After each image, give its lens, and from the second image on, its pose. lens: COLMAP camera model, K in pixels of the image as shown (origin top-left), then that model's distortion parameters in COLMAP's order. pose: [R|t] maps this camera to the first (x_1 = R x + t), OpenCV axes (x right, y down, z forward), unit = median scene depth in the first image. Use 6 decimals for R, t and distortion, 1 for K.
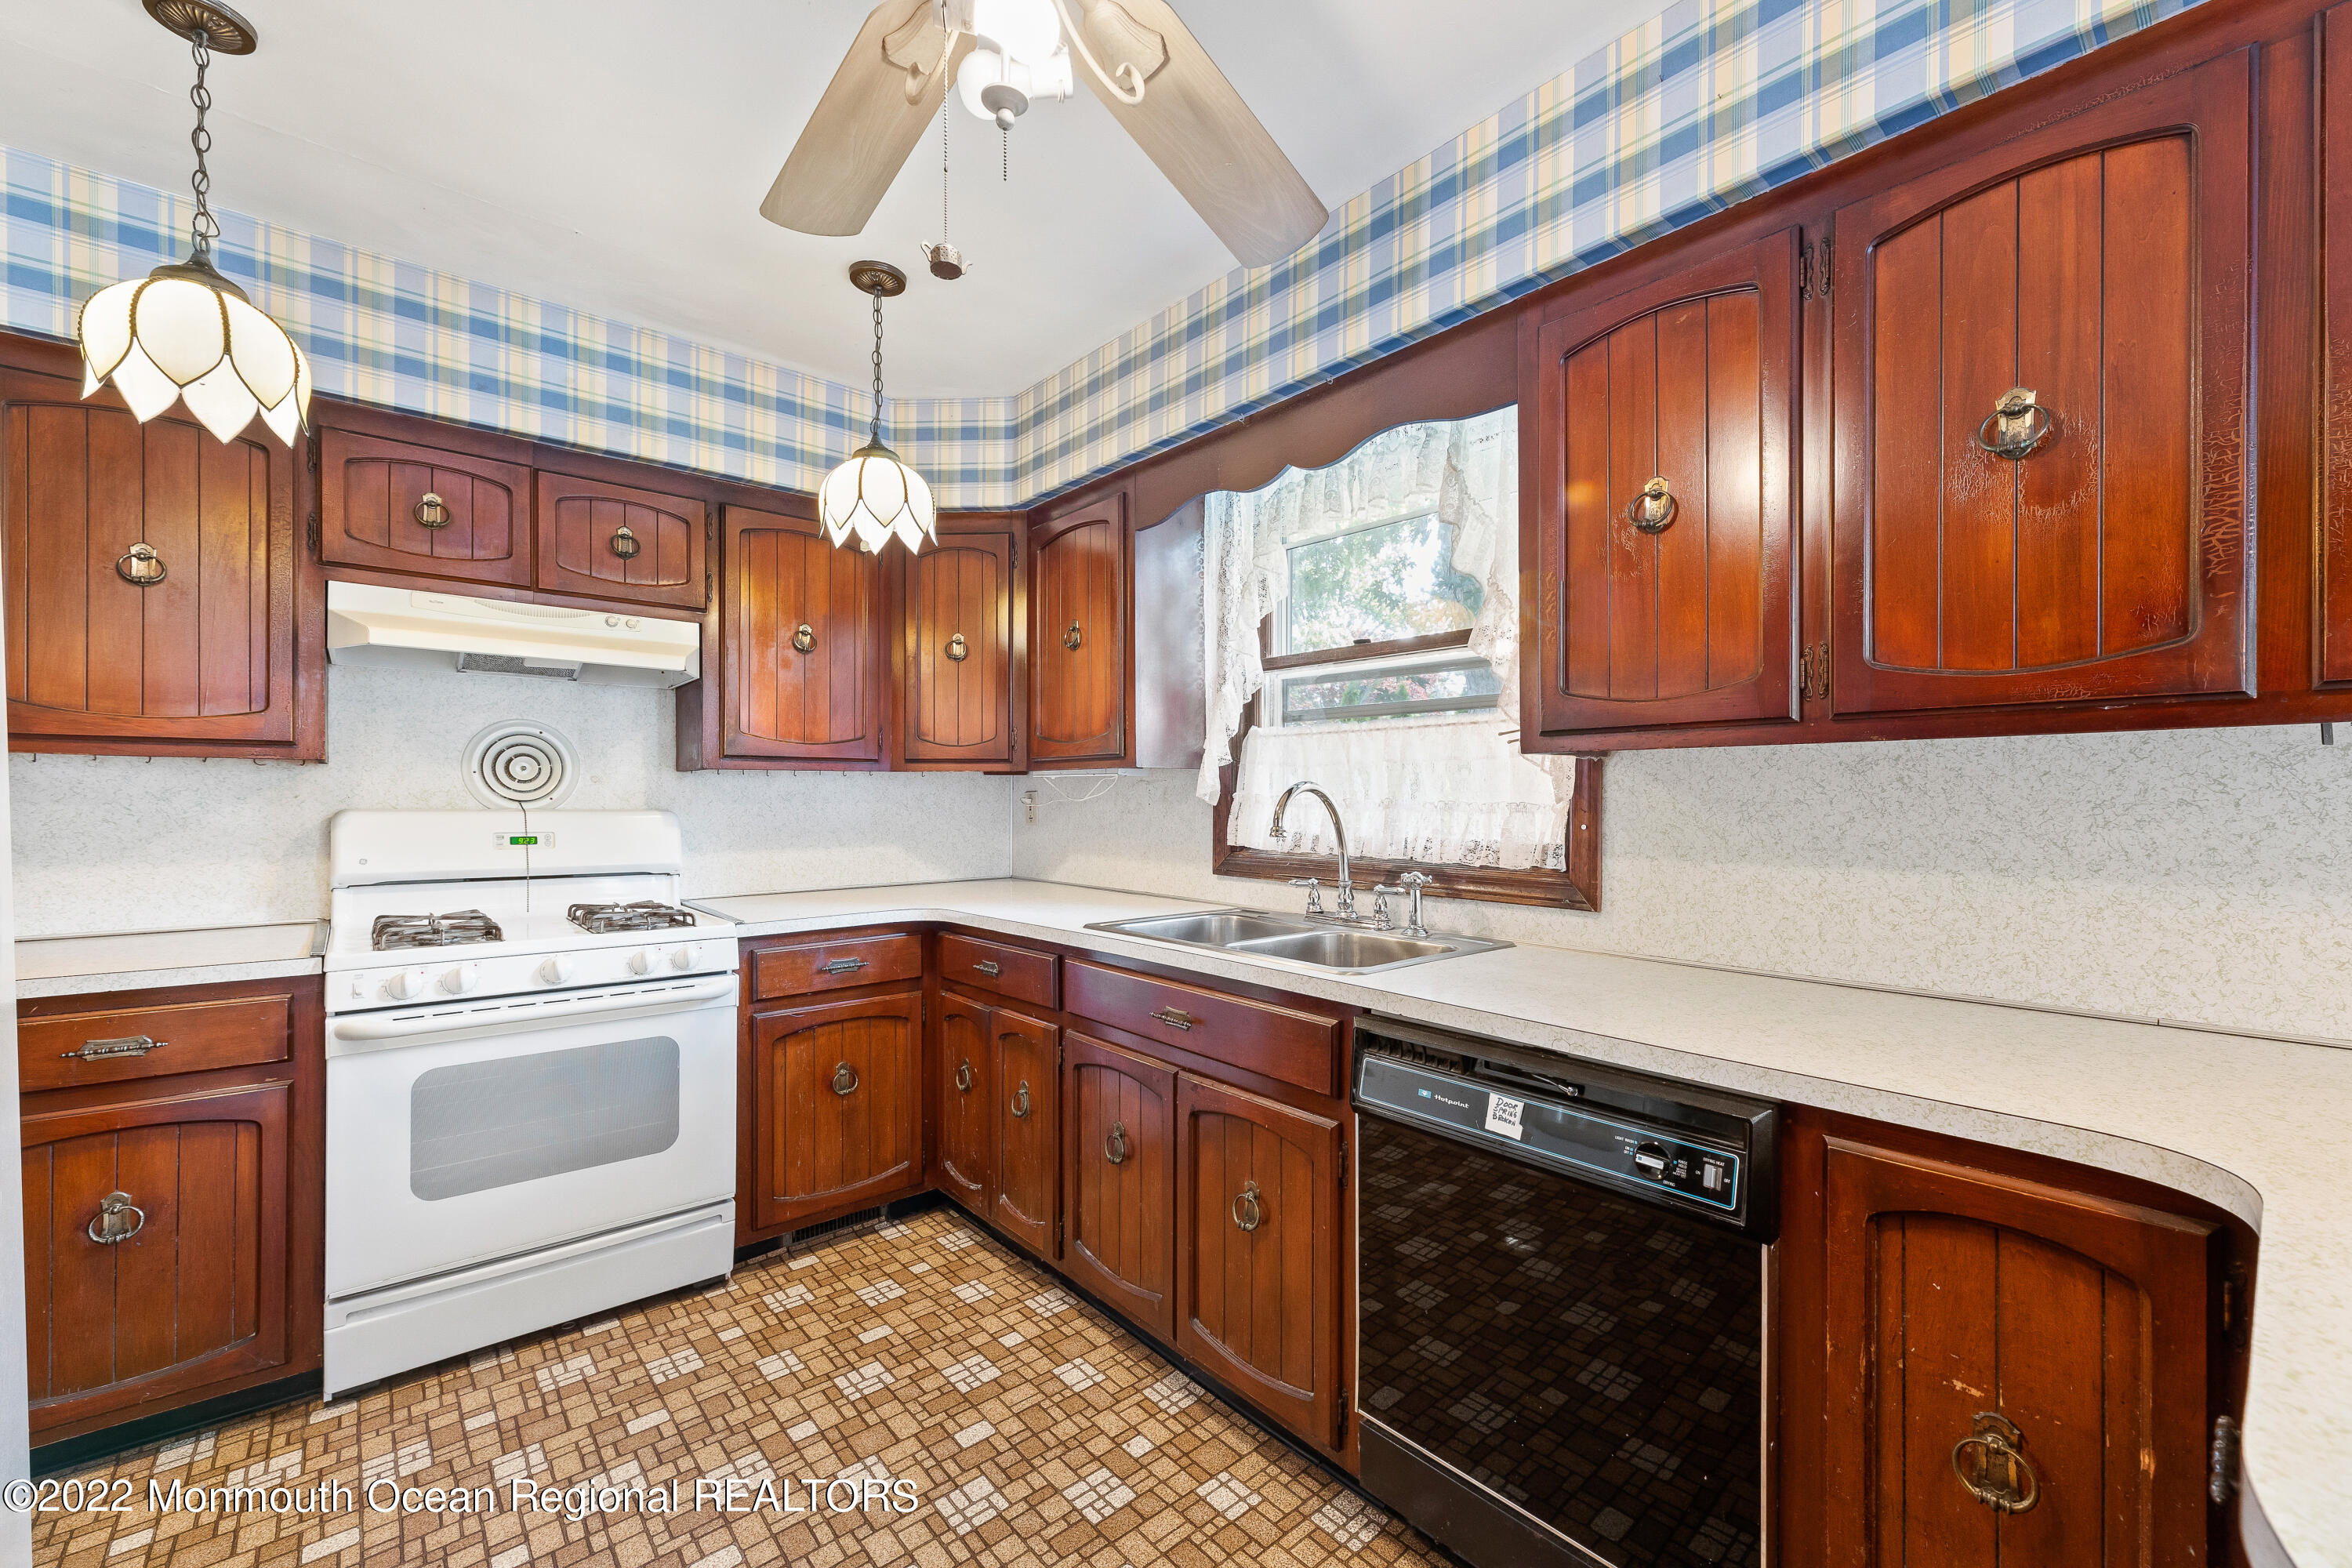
lens RADIAL K [[953.5, 0, 1190.9], [0, 953.5, 797.6], [0, 0, 1]] dist [0.002101, 0.000050]
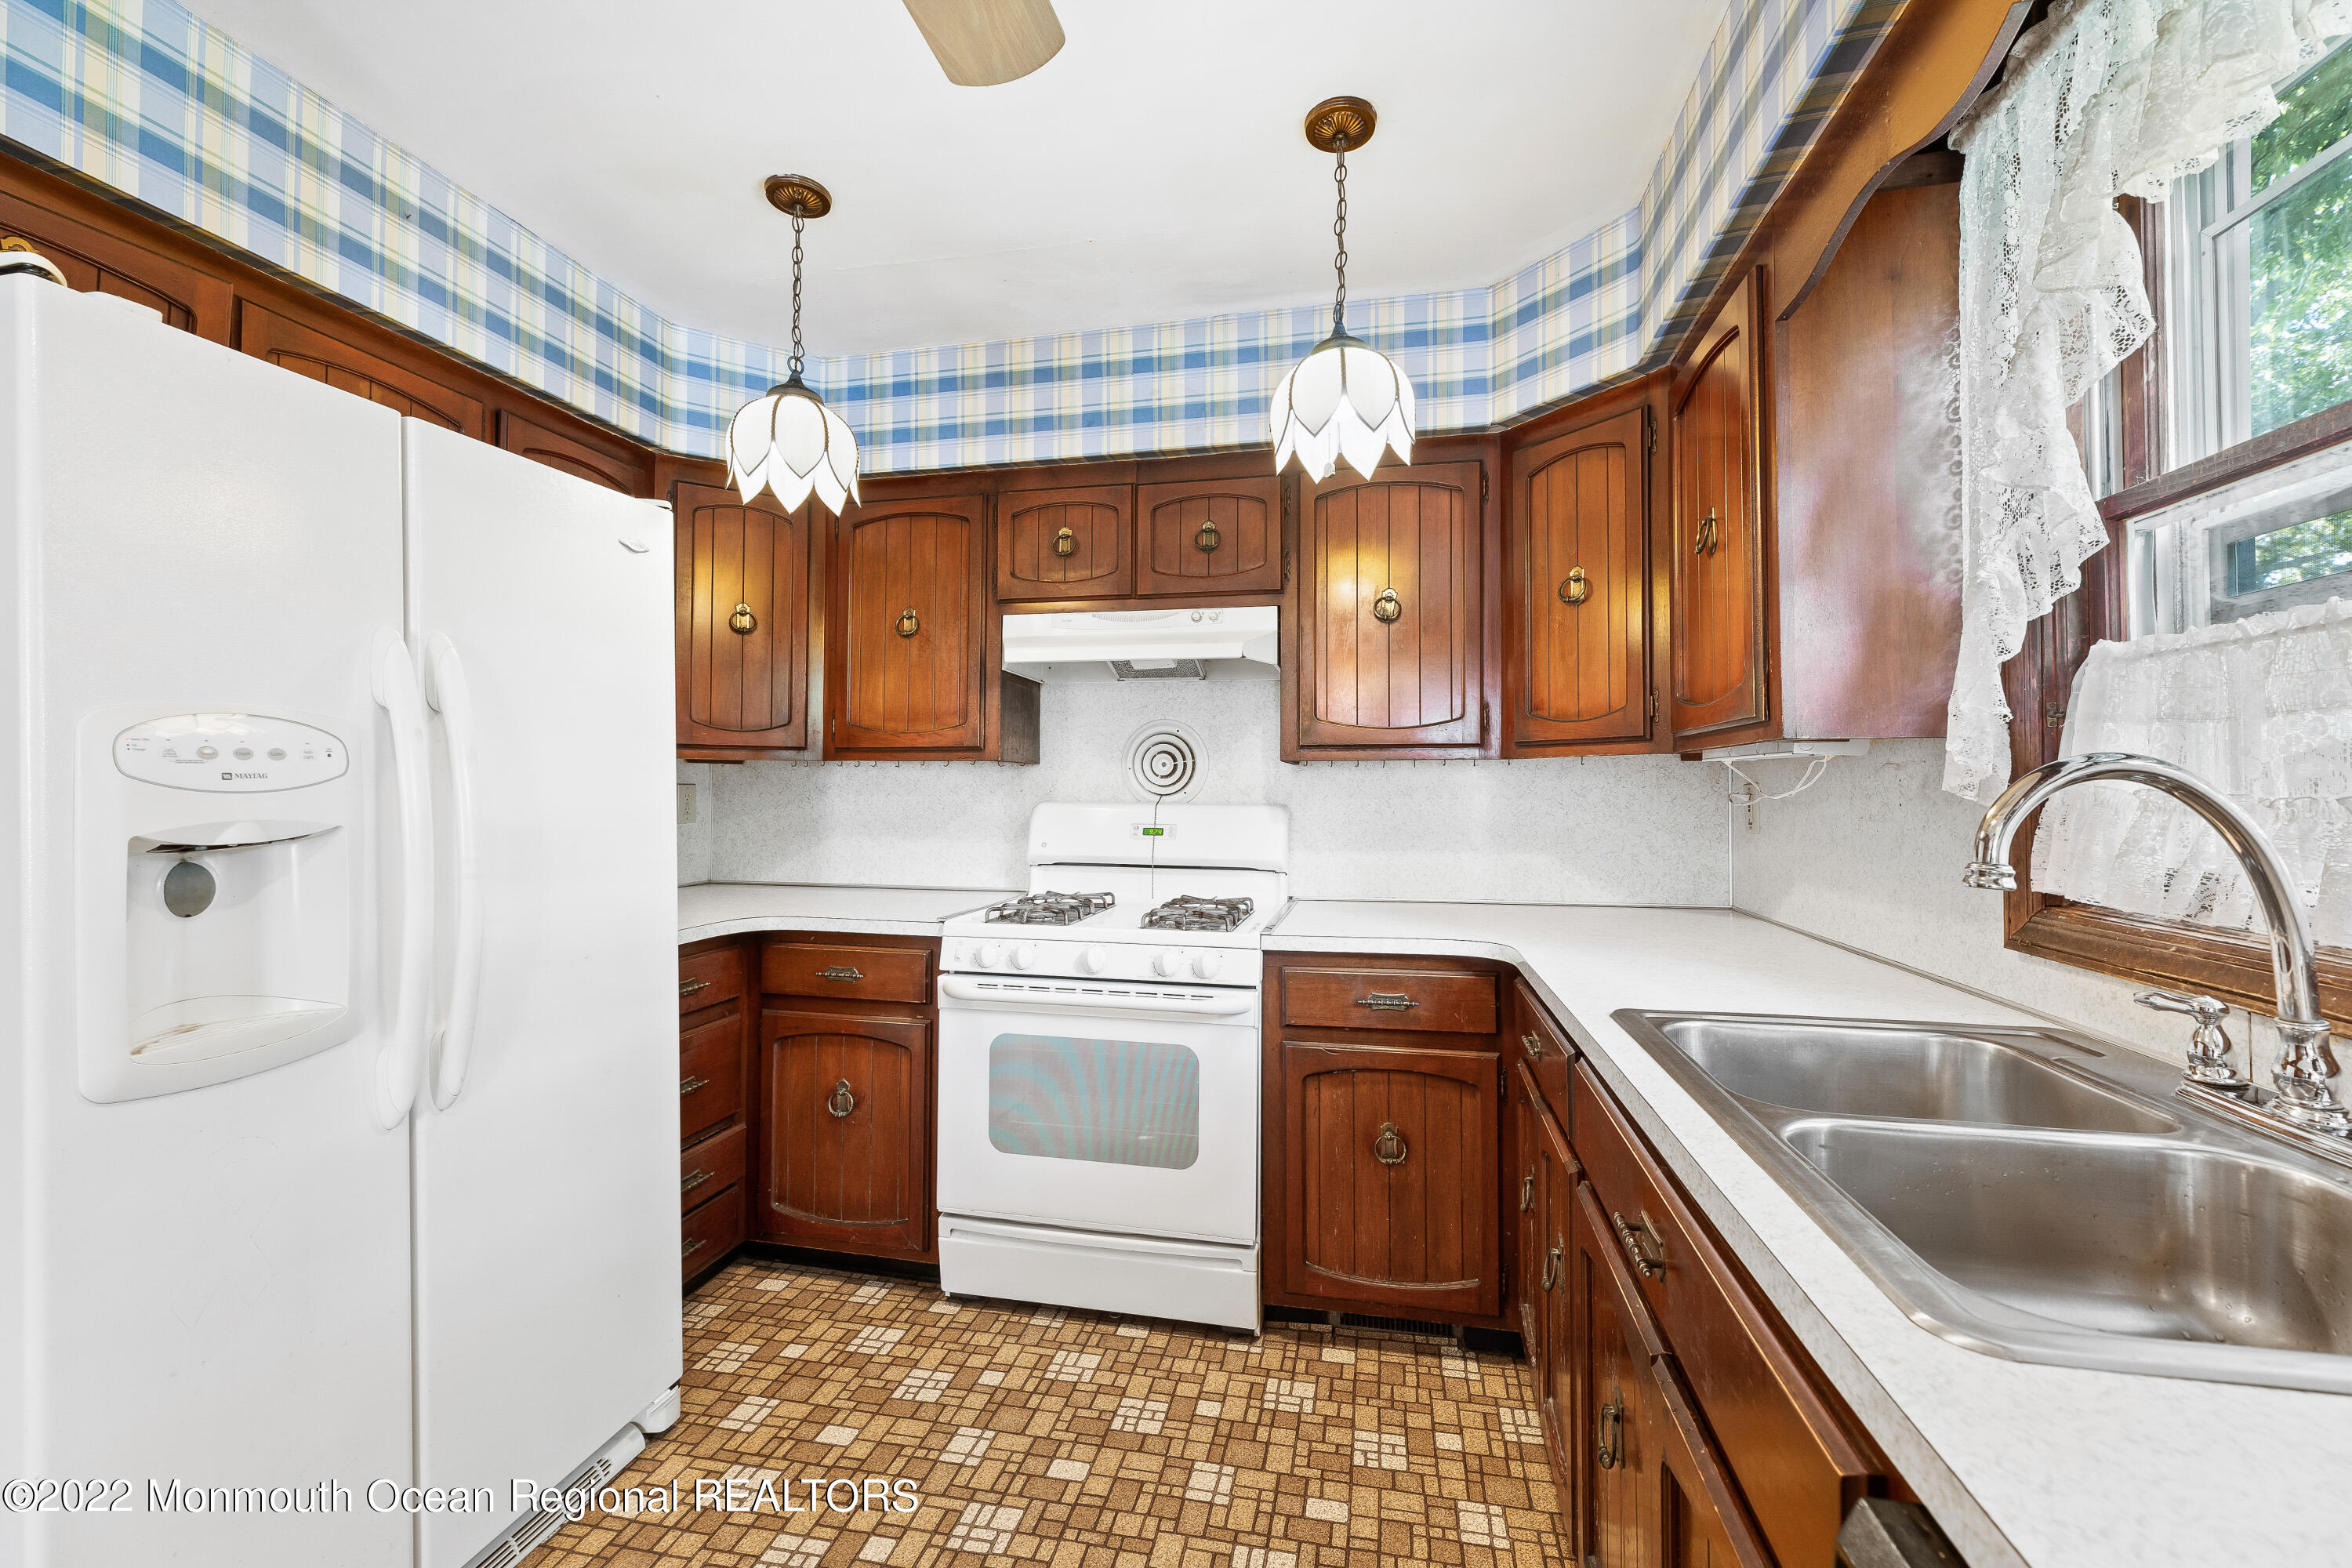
lens RADIAL K [[945.3, 0, 1181.5], [0, 945.3, 766.9], [0, 0, 1]] dist [0.001055, -0.000087]
pose [[0.598938, -0.020035, -0.800545, 0.189365], [-0.001810, 0.999651, -0.026372, -0.000101], [0.800793, 0.017244, 0.598692, 0.418651]]
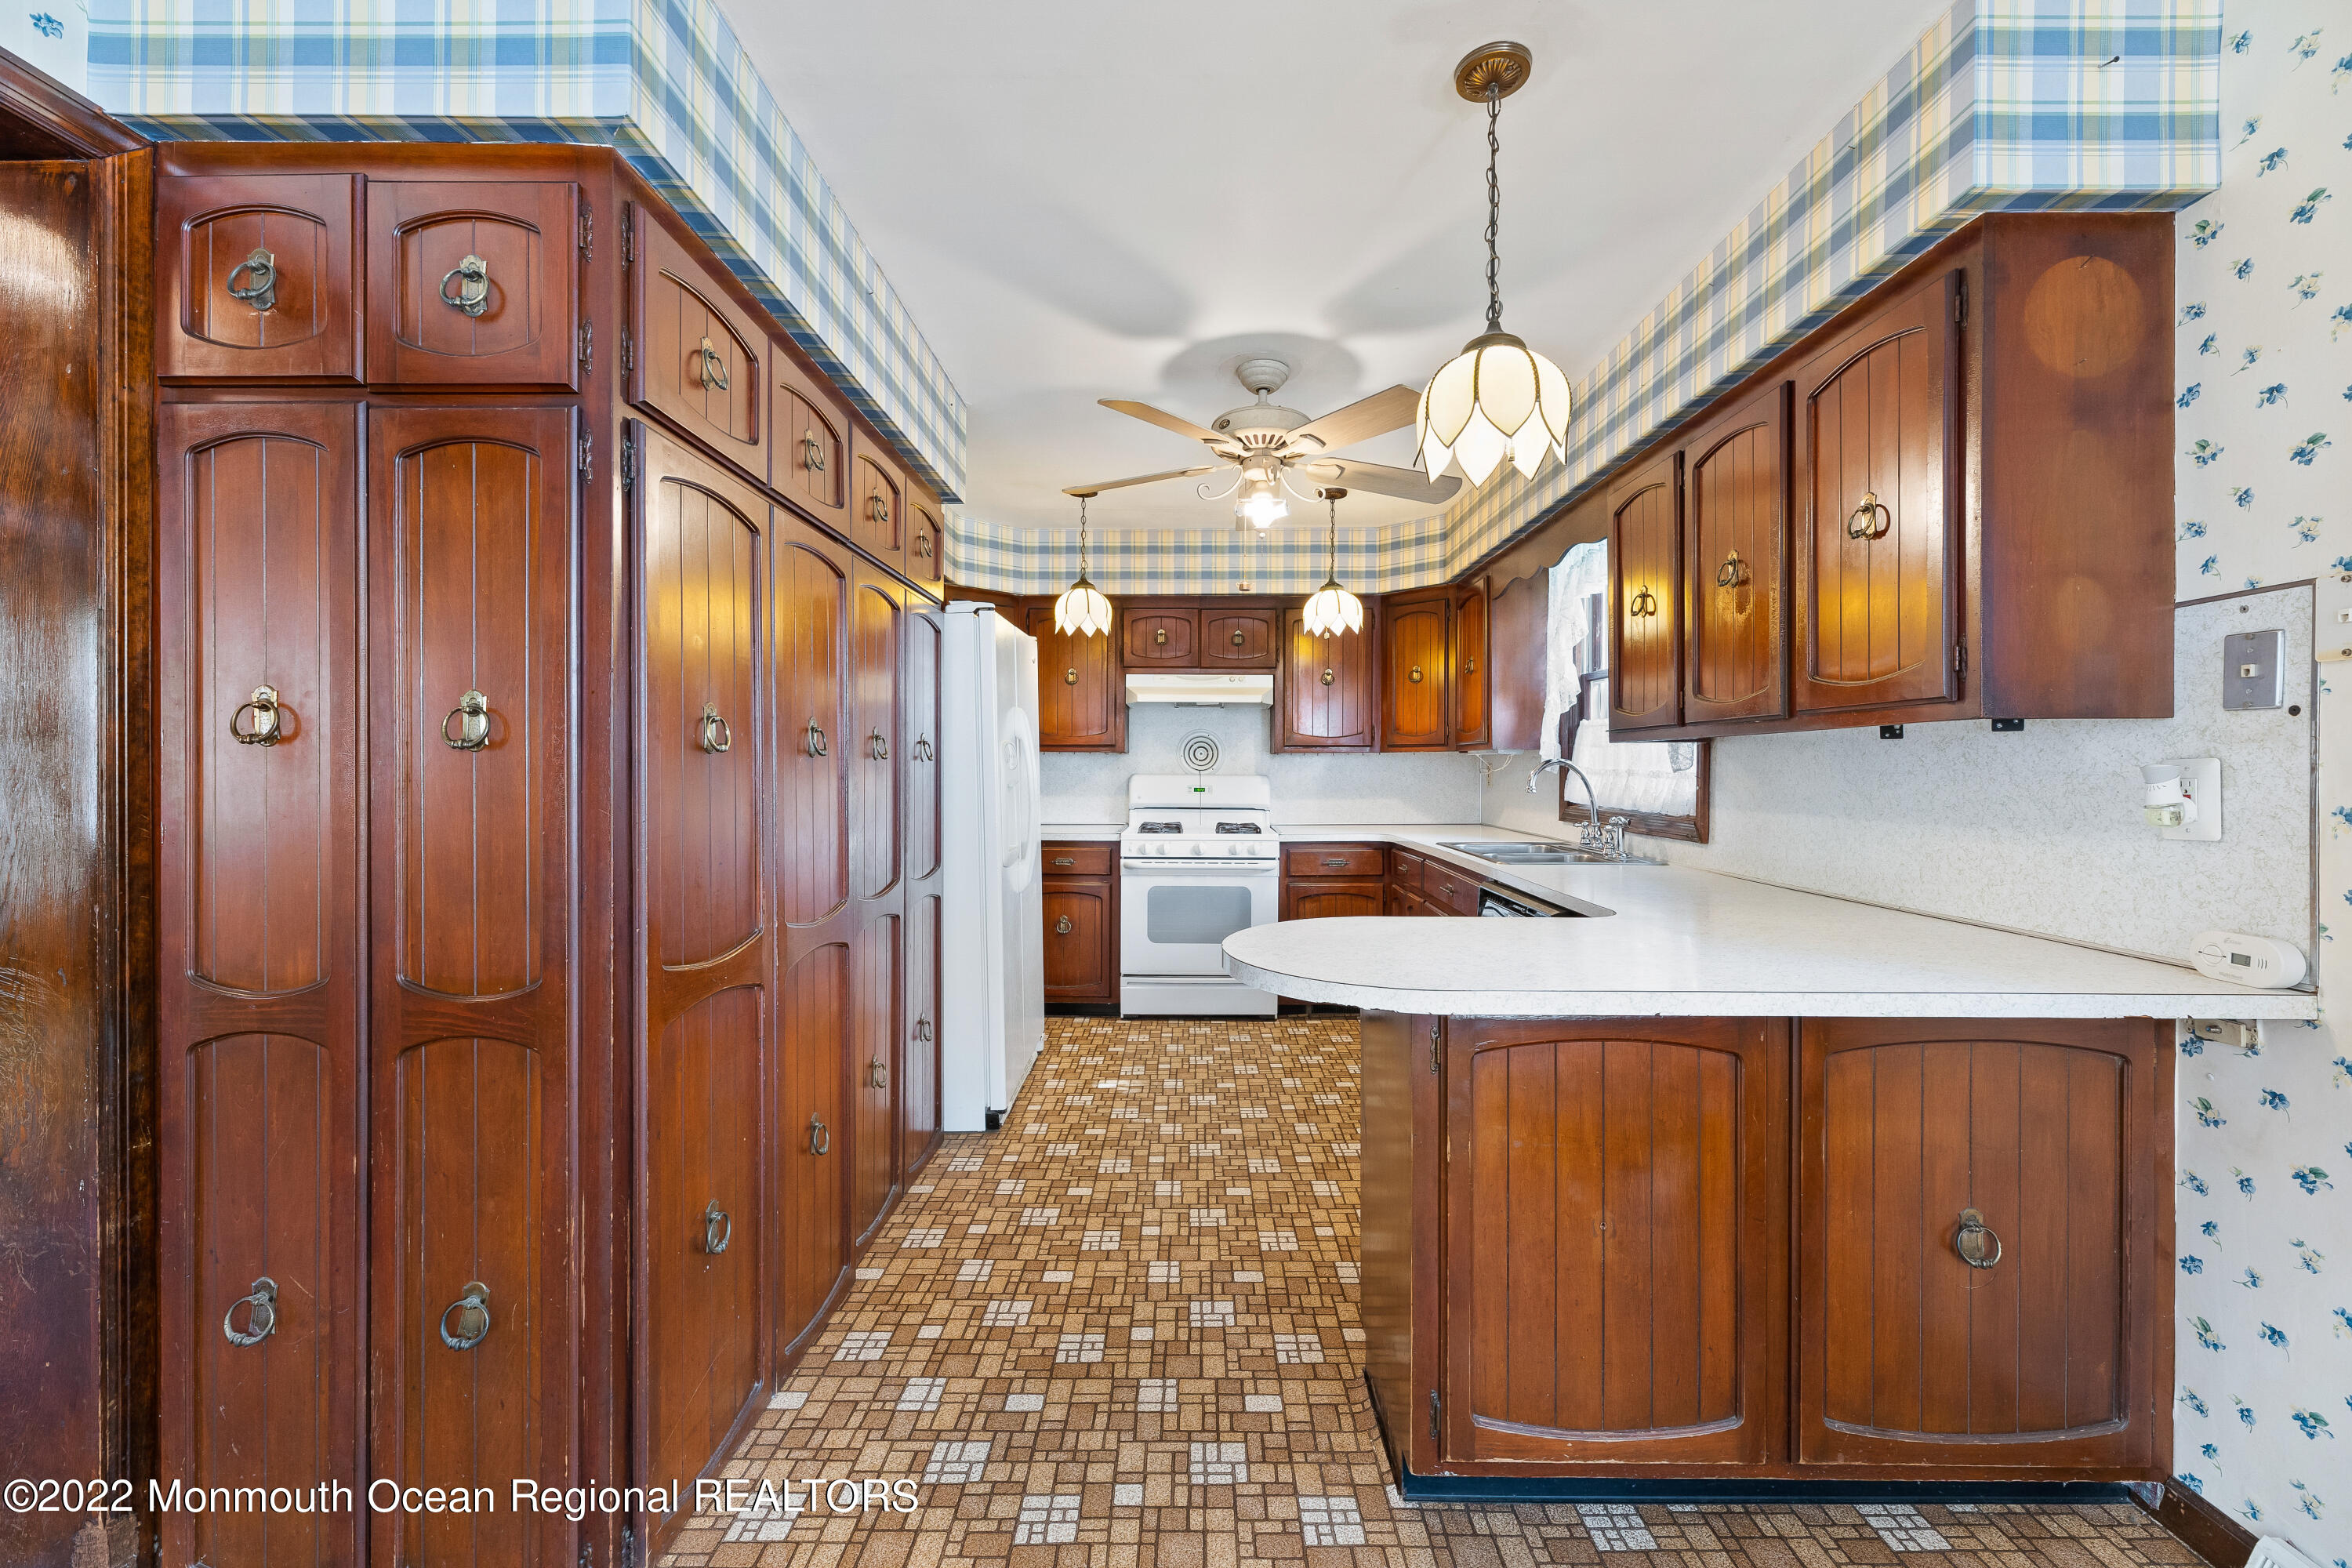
lens RADIAL K [[945.3, 0, 1181.5], [0, 945.3, 766.9], [0, 0, 1]] dist [0.001055, -0.000087]
pose [[0.744359, -0.000507, -0.667779, 0.659317], [-0.000590, 0.999999, -0.001417, -0.000452], [0.667779, 0.001449, 0.744358, -0.557752]]
